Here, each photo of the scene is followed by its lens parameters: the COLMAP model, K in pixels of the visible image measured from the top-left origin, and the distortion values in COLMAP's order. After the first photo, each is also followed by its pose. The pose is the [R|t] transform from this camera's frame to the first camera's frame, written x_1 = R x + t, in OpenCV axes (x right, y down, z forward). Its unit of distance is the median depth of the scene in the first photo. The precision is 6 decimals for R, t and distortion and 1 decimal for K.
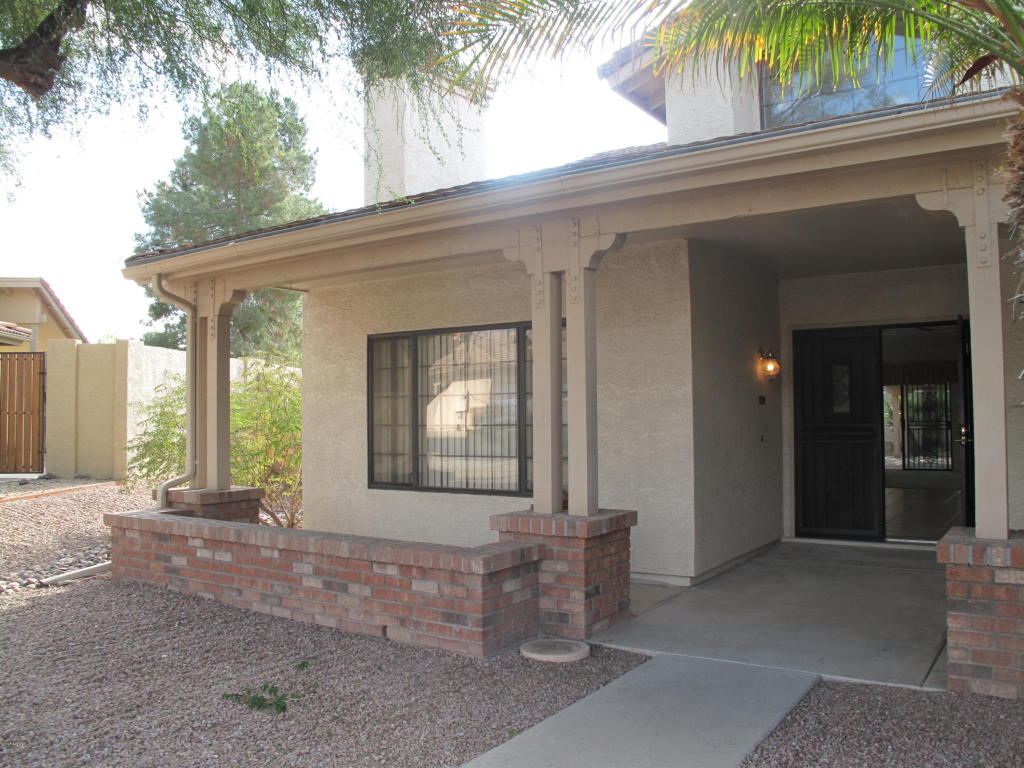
lens RADIAL K [[860.7, 0, 511.6], [0, 860.7, 382.5], [0, 0, 1]] dist [-0.127959, 0.081475]
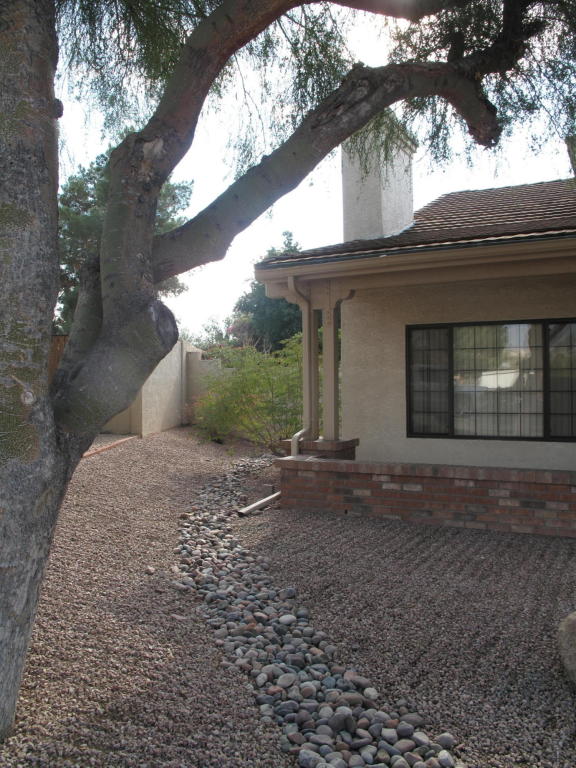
lens RADIAL K [[645.5, 0, 287.9], [0, 645.5, 384.7], [0, 0, 1]] dist [-0.127959, 0.081475]
pose [[0.995460, 0.000468, 0.095181, -0.627404], [-0.004107, 0.999268, 0.038031, 0.001759], [-0.095093, -0.038249, 0.994733, -0.000095]]
